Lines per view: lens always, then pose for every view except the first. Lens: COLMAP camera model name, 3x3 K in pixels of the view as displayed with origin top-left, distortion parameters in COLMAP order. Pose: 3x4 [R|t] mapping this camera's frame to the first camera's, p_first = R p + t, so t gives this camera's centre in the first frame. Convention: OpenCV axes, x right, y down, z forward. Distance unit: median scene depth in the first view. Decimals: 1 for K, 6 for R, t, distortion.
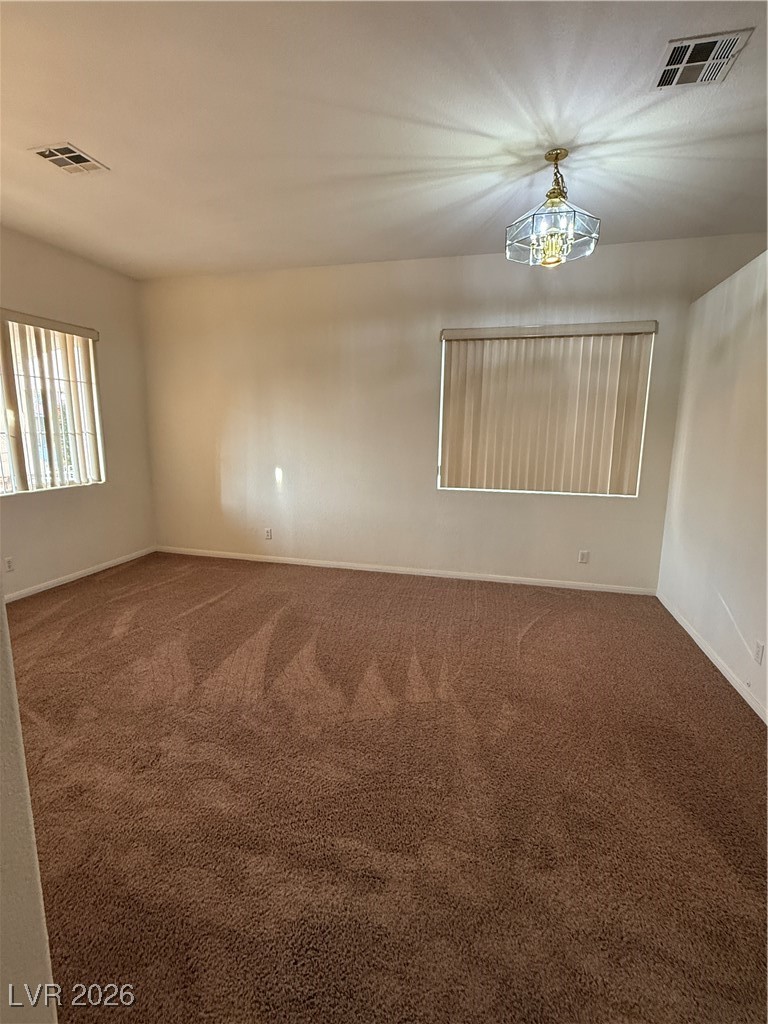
lens RADIAL K [[490.2, 0, 381.7], [0, 490.2, 515.8], [0, 0, 1]] dist [-0.002728, -0.000937]
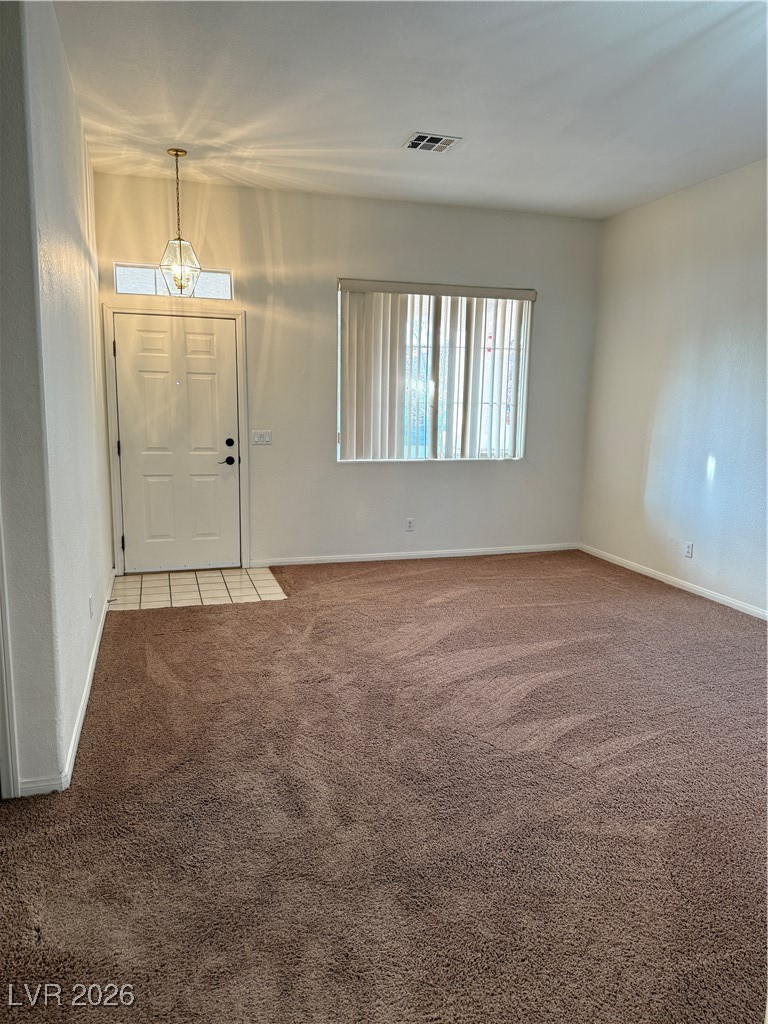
lens RADIAL K [[715.7, 0, 382.5], [0, 715.7, 513.6], [0, 0, 1]] dist [0.084400, -0.004424]
pose [[0.533701, 0.134938, -0.834838, 0.508190], [-0.159345, 0.985551, 0.057431, -0.005045], [0.830525, 0.102376, 0.547491, 0.084448]]
